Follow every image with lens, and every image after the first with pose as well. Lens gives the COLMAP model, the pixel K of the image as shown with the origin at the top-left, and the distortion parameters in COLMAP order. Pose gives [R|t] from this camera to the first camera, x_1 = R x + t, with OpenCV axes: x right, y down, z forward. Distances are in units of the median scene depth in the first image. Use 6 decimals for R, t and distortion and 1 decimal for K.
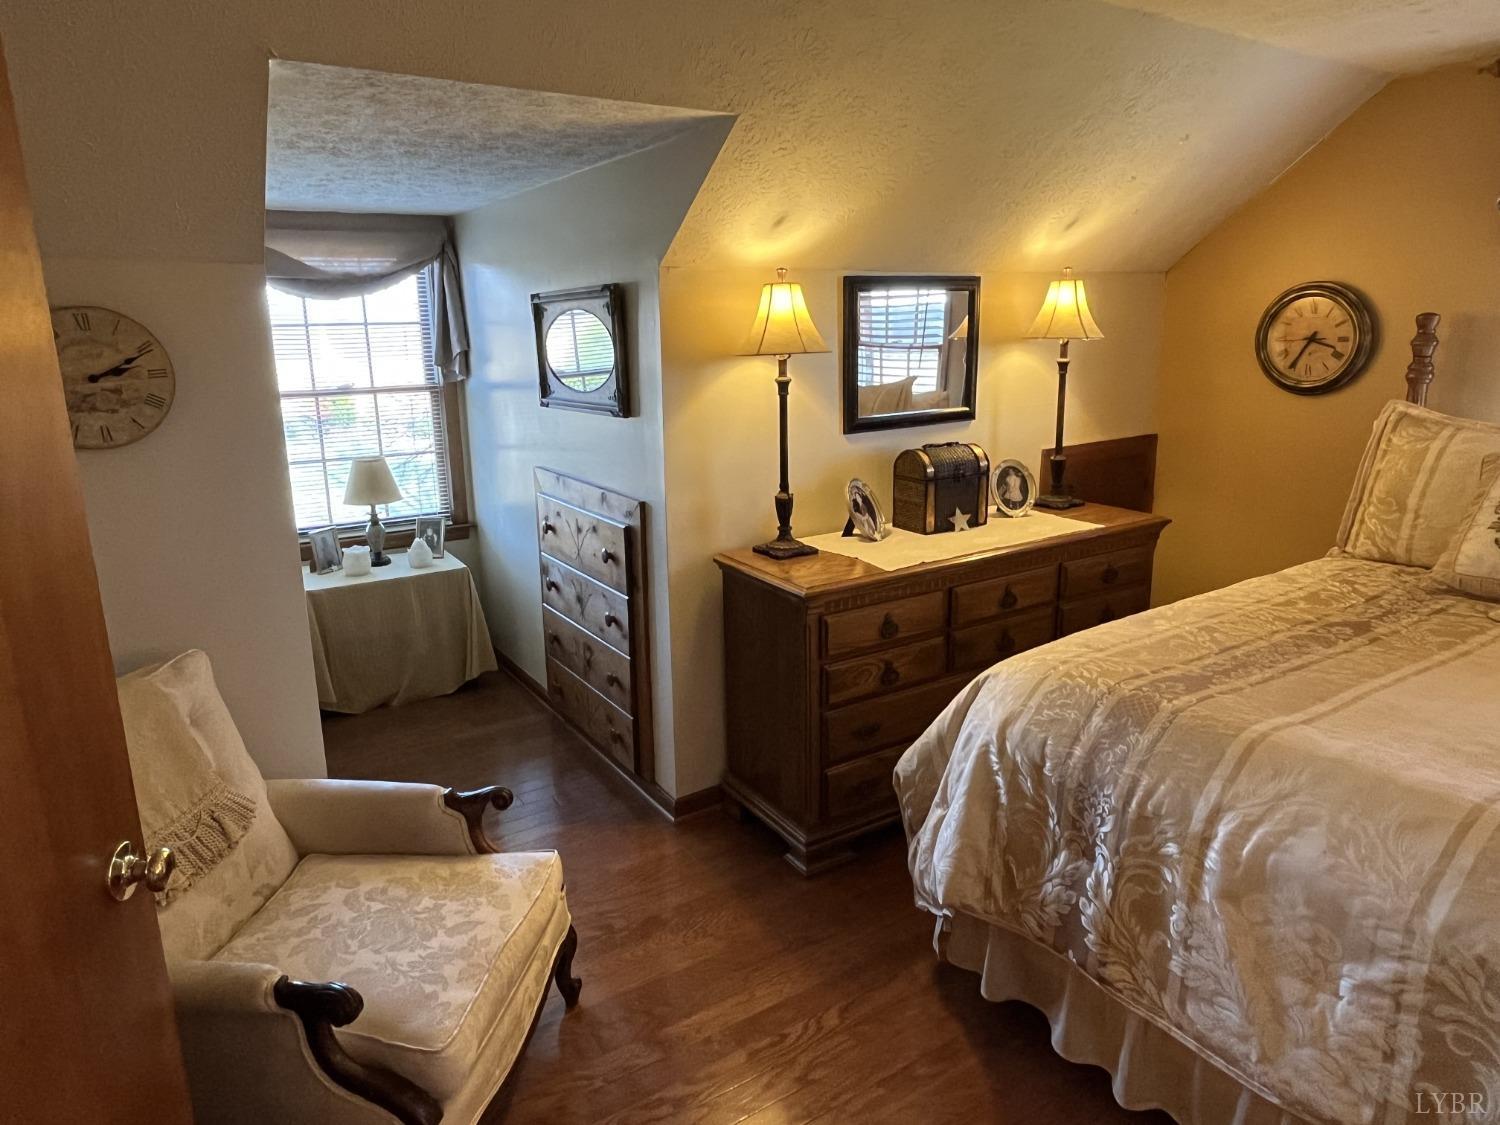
lens RADIAL K [[944.8, 0, 734.6], [0, 944.8, 546.2], [0, 0, 1]] dist [0.005518, -0.003647]
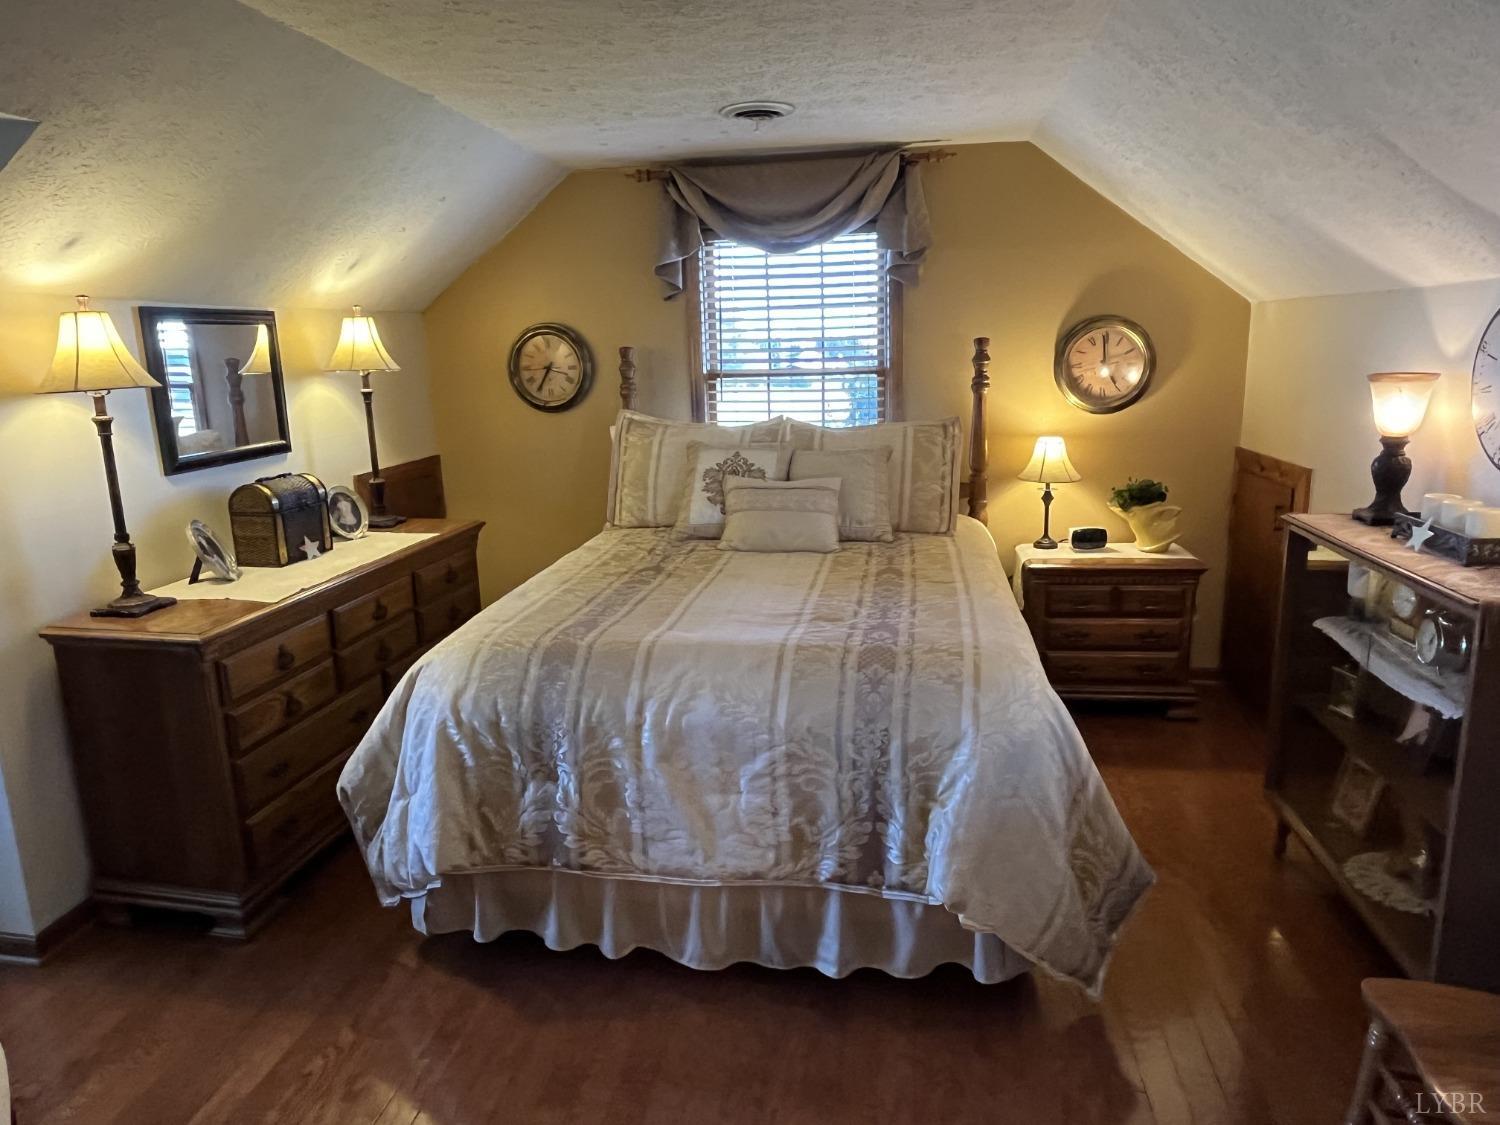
lens RADIAL K [[929.7, 0, 749.0], [0, 929.7, 547.5], [0, 0, 1]] dist [0.004279, -0.001593]
pose [[0.678233, -0.155925, 0.718114, -0.207356], [0.182710, 0.982323, 0.040730, 0.022307], [-0.711770, 0.103582, 0.694733, -0.042780]]
